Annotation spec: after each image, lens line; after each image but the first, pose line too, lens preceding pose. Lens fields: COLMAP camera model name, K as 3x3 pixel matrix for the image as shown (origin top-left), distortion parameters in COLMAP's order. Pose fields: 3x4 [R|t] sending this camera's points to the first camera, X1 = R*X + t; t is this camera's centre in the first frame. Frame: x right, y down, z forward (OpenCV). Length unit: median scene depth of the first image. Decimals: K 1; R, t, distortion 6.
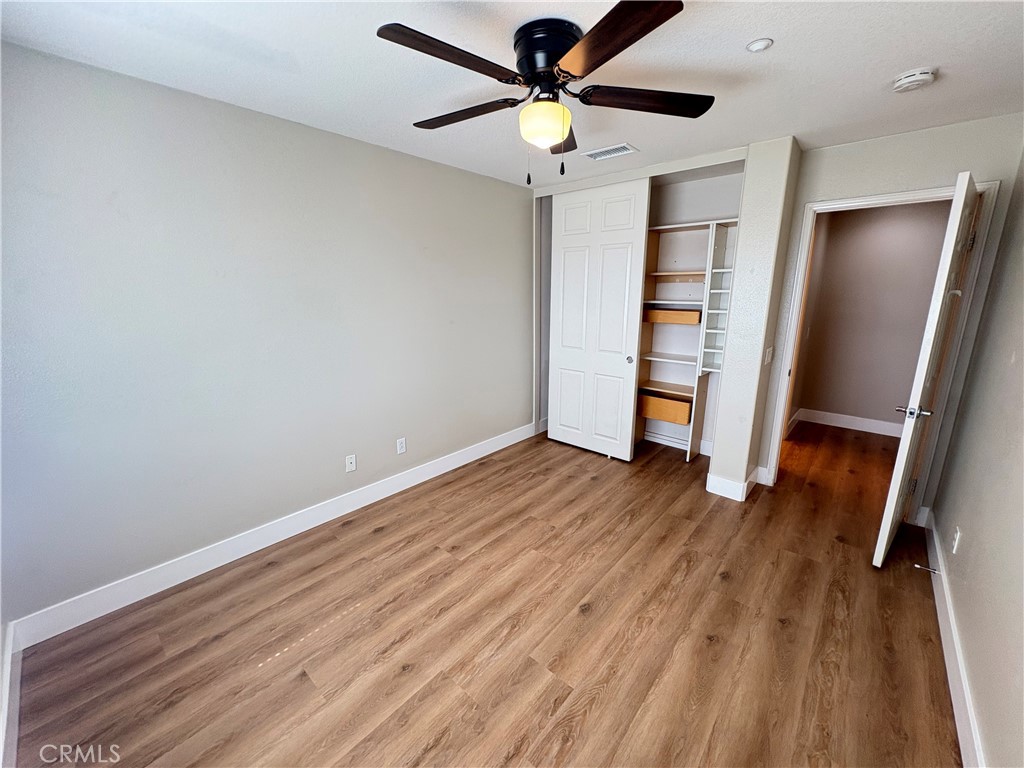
lens RADIAL K [[408.3, 0, 518.3], [0, 408.3, 385.6], [0, 0, 1]] dist [0.001223, 0.000311]
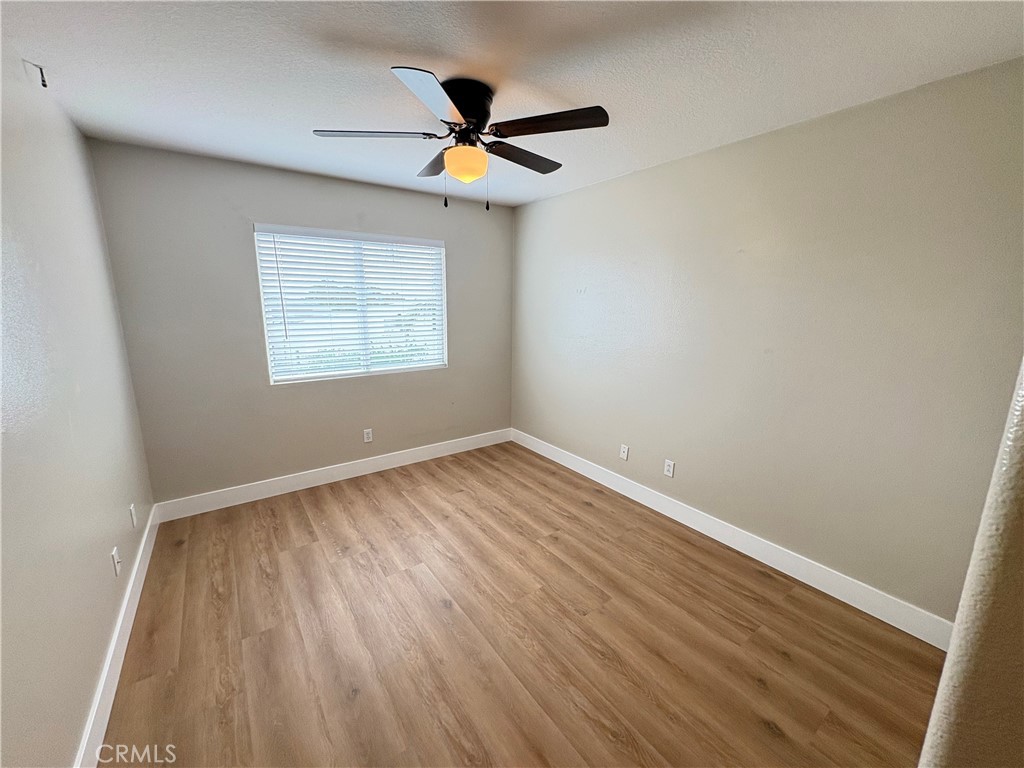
lens RADIAL K [[408.3, 0, 514.4], [0, 408.3, 389.8], [0, 0, 1]] dist [0.001223, 0.000311]
pose [[-0.229597, 0.210761, -0.950192, 0.878014], [-0.232197, 0.936222, 0.263768, -0.253461], [0.945182, 0.281192, -0.166015, 1.029452]]
